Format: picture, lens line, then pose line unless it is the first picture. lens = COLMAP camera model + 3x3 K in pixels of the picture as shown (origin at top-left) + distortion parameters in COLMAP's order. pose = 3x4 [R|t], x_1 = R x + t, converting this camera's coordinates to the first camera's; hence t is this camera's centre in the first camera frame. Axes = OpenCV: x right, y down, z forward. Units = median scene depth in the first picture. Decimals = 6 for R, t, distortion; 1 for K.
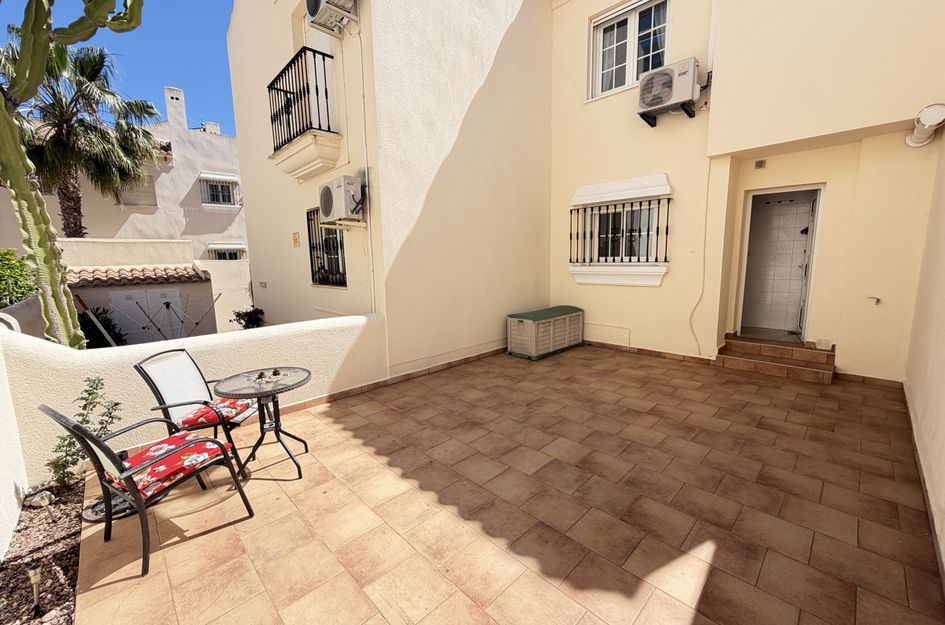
lens RADIAL K [[376.0, 0, 470.9], [0, 376.0, 312.8], [0, 0, 1]] dist [0.001377, 0.000121]
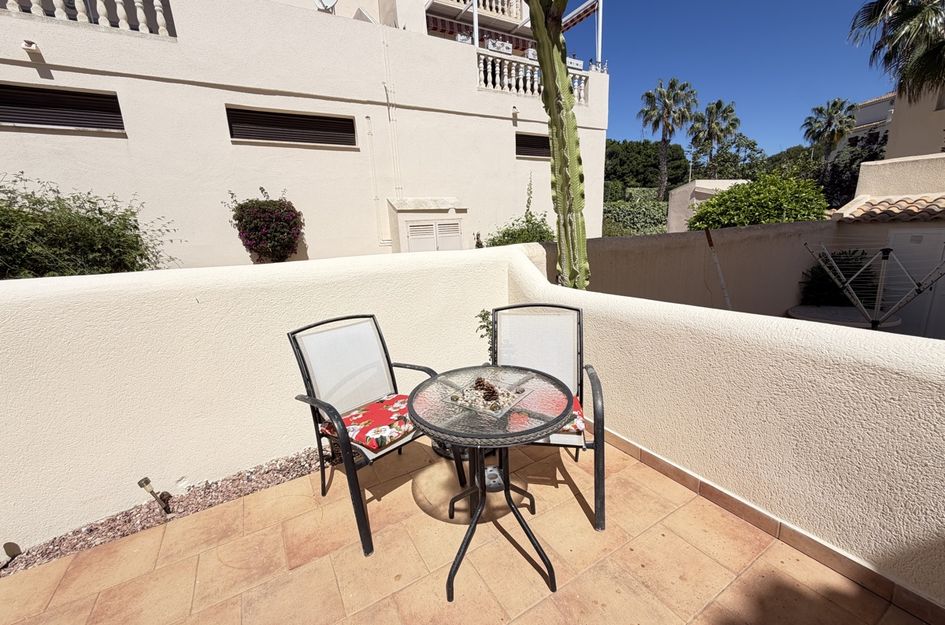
lens RADIAL K [[376.0, 0, 470.9], [0, 376.0, 312.8], [0, 0, 1]] dist [0.001377, 0.000121]
pose [[-0.236603, 0.243222, -0.940671, -0.061145], [-0.083198, 0.959533, 0.269026, -0.081878], [0.968038, 0.141915, -0.206793, 1.039278]]
